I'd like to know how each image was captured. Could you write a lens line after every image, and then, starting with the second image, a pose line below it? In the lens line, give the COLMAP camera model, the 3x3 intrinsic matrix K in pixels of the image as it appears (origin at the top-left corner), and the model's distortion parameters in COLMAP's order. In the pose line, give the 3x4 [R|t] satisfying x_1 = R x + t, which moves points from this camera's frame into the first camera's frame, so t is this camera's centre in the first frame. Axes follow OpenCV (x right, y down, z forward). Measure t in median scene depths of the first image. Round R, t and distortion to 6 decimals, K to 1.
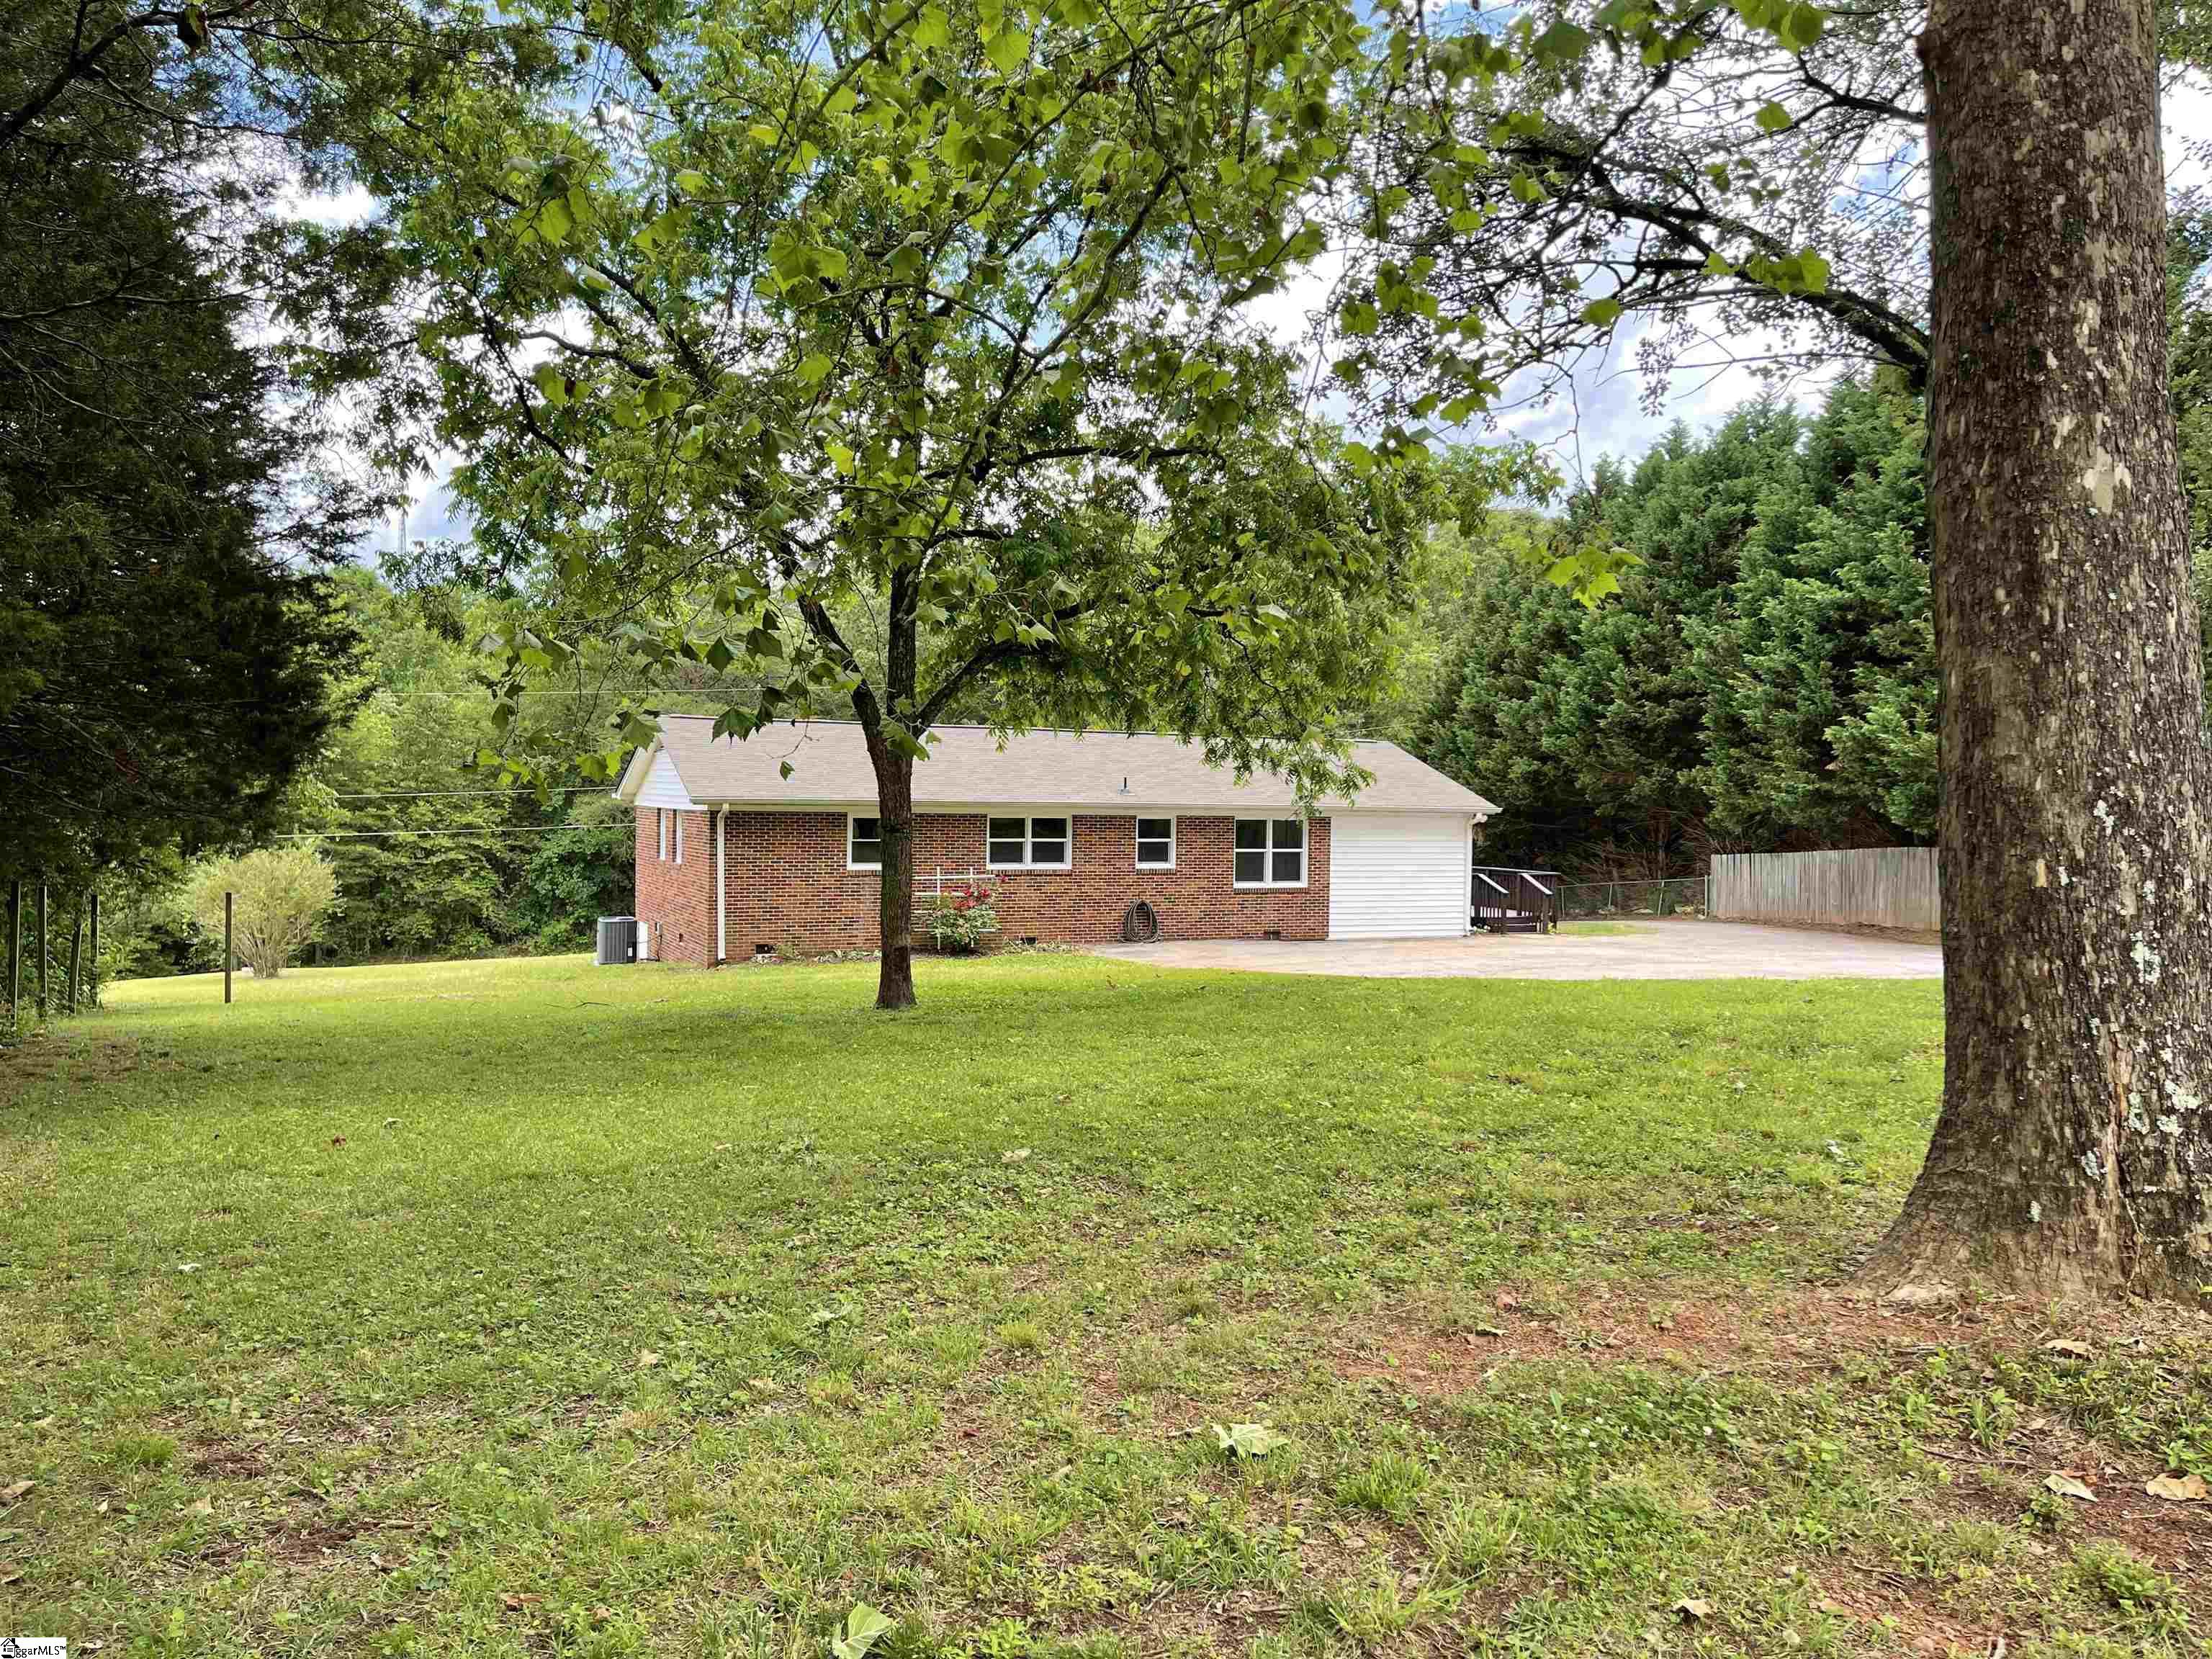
lens RADIAL K [[1662.9, 0, 1104.8], [0, 1662.9, 871.5], [0, 0, 1]] dist [0.087415, -0.000740]
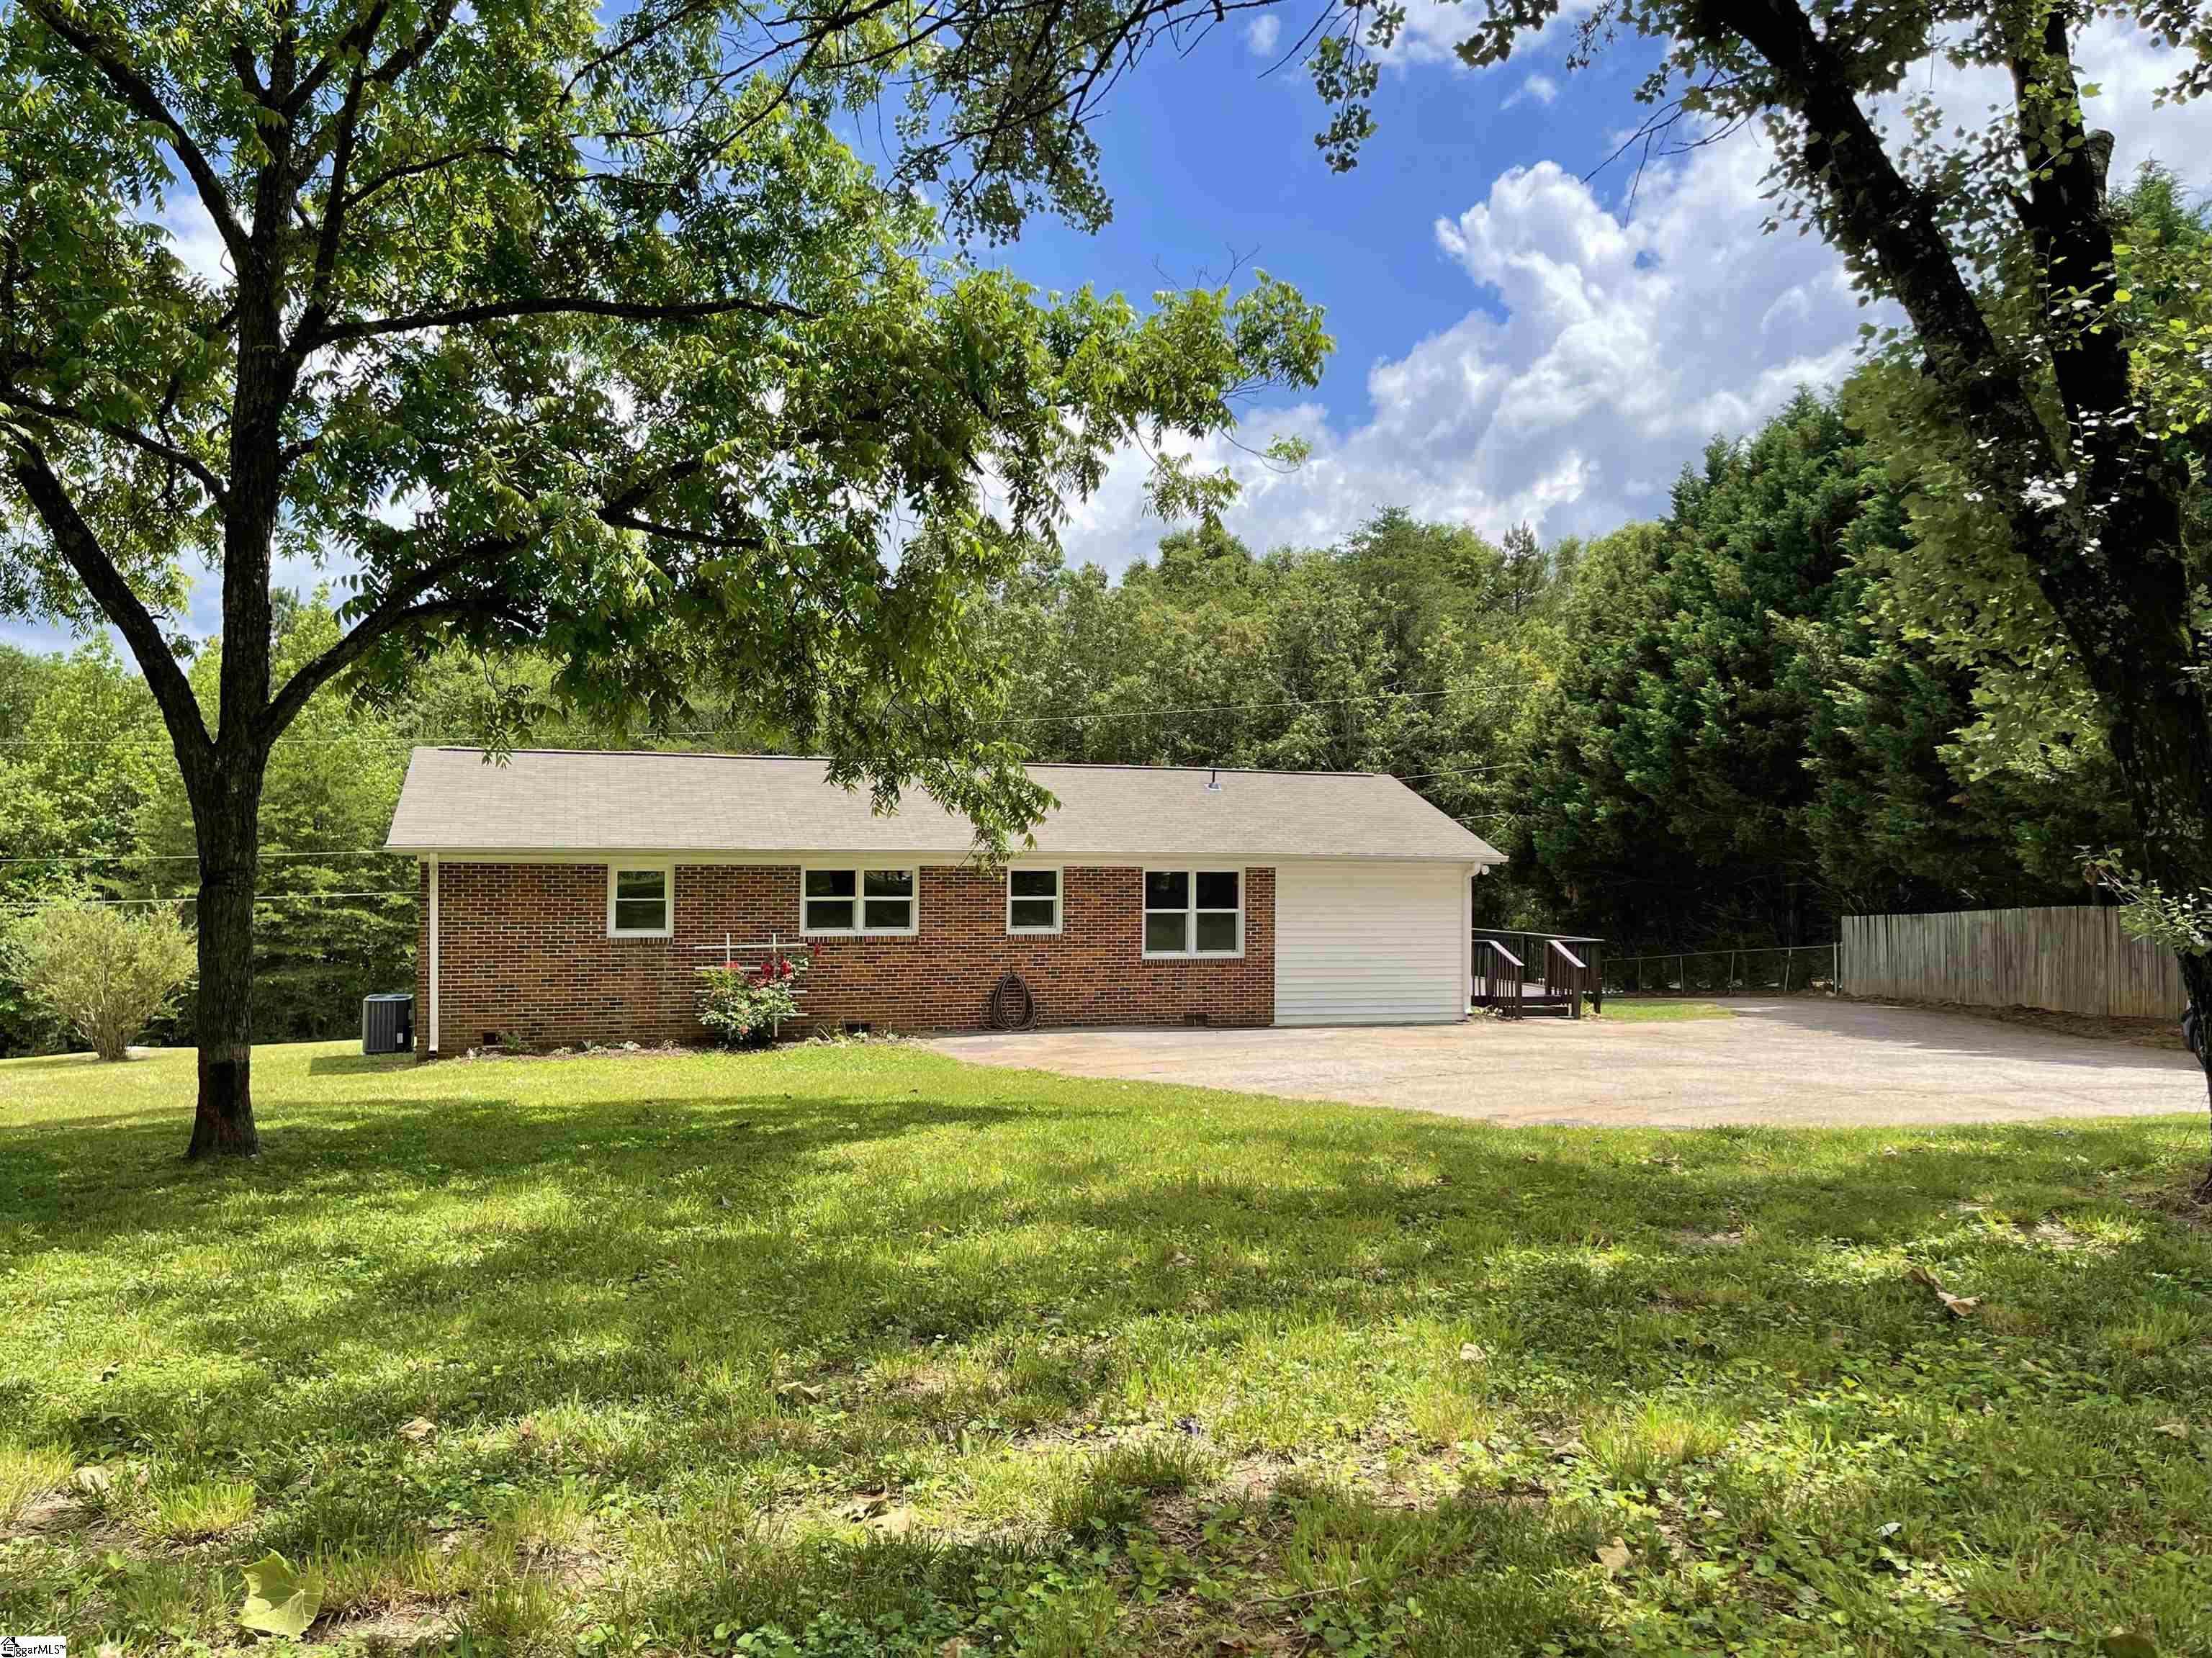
lens RADIAL K [[1667.3, 0, 1107.1], [0, 1667.3, 841.4], [0, 0, 1]] dist [0.049572, -0.008538]
pose [[0.990575, -0.008047, -0.136736, 0.162496], [0.000692, 0.998554, -0.053752, -0.003207], [0.136970, 0.053150, 0.989148, 0.212689]]
